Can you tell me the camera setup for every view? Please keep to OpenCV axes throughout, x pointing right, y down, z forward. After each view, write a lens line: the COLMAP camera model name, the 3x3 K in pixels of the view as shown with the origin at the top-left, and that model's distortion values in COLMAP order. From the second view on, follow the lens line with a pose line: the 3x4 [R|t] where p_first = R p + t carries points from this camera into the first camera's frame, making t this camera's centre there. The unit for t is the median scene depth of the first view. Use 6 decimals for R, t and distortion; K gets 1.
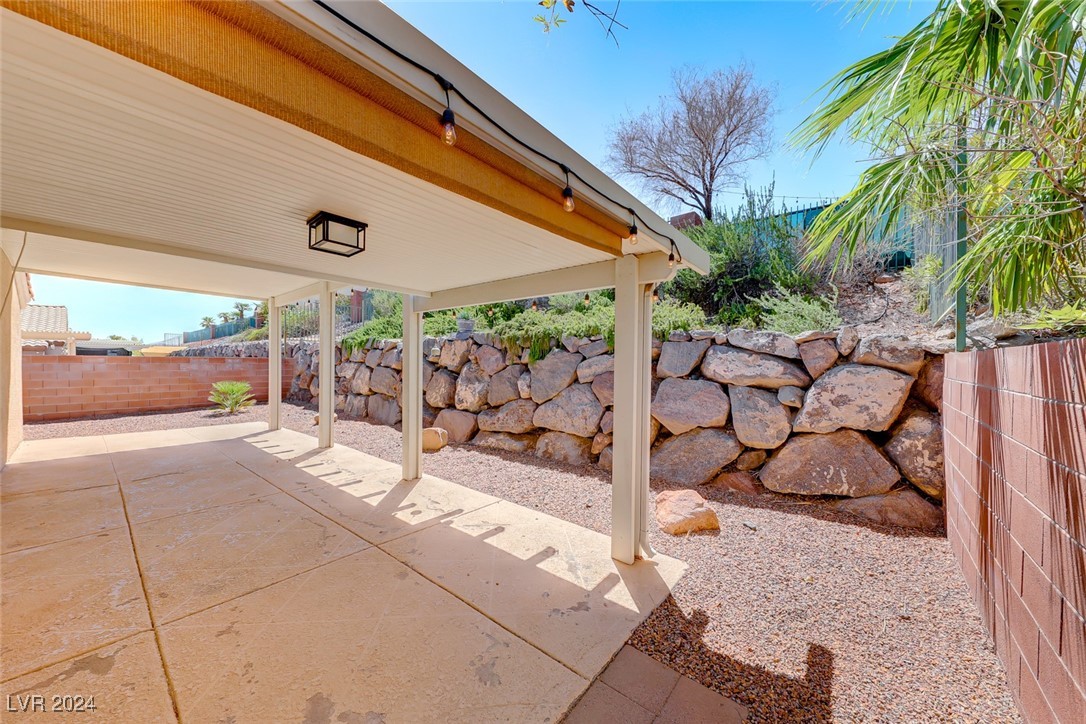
lens RADIAL K [[374.7, 0, 544.5], [0, 374.7, 362.1], [0, 0, 1]] dist [-0.001719, -0.001365]
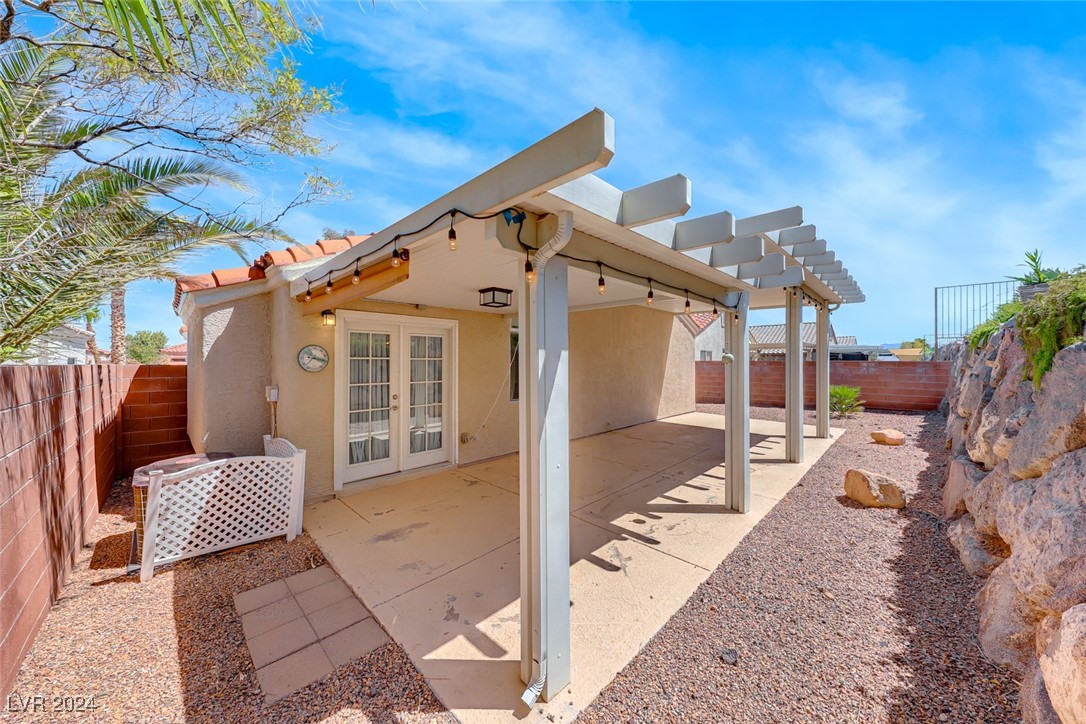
lens RADIAL K [[374.7, 0, 543.4], [0, 374.7, 363.1], [0, 0, 1]] dist [-0.001719, -0.001365]
pose [[-0.079463, 0.002464, -0.996835, 0.635664], [-0.002895, 0.999992, 0.002703, -0.023486], [0.996834, 0.003100, -0.079455, 0.768640]]
